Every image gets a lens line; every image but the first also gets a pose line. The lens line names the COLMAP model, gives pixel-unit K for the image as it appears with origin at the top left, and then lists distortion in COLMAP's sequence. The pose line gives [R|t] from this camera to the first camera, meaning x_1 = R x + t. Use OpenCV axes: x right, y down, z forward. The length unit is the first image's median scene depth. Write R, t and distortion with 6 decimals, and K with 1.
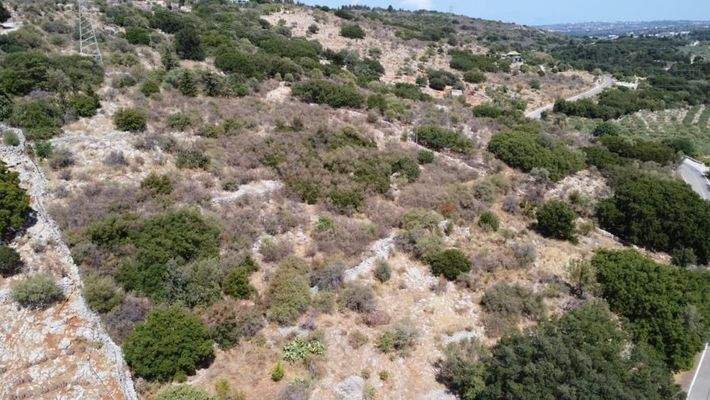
lens RADIAL K [[536.7, 0, 358.9], [0, 536.7, 204.0], [0, 0, 1]] dist [0.004286, -0.005430]
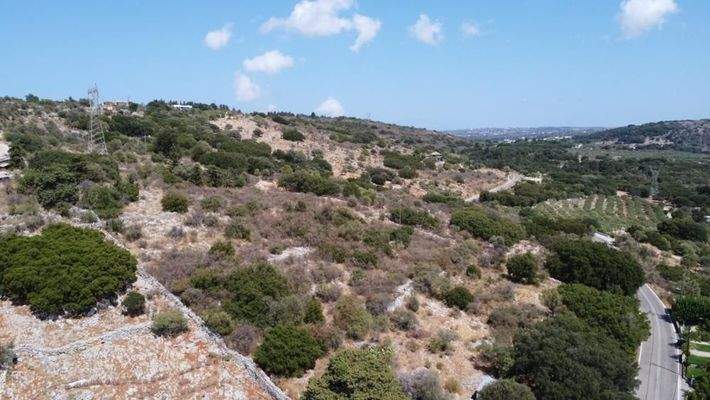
lens RADIAL K [[536.7, 0, 358.9], [0, 536.7, 204.0], [0, 0, 1]] dist [0.004286, -0.005430]
pose [[0.987523, -0.018966, 0.156327, -0.126436], [0.047398, 0.982485, -0.180212, 0.049690], [-0.150171, 0.185373, 0.971126, -0.138144]]
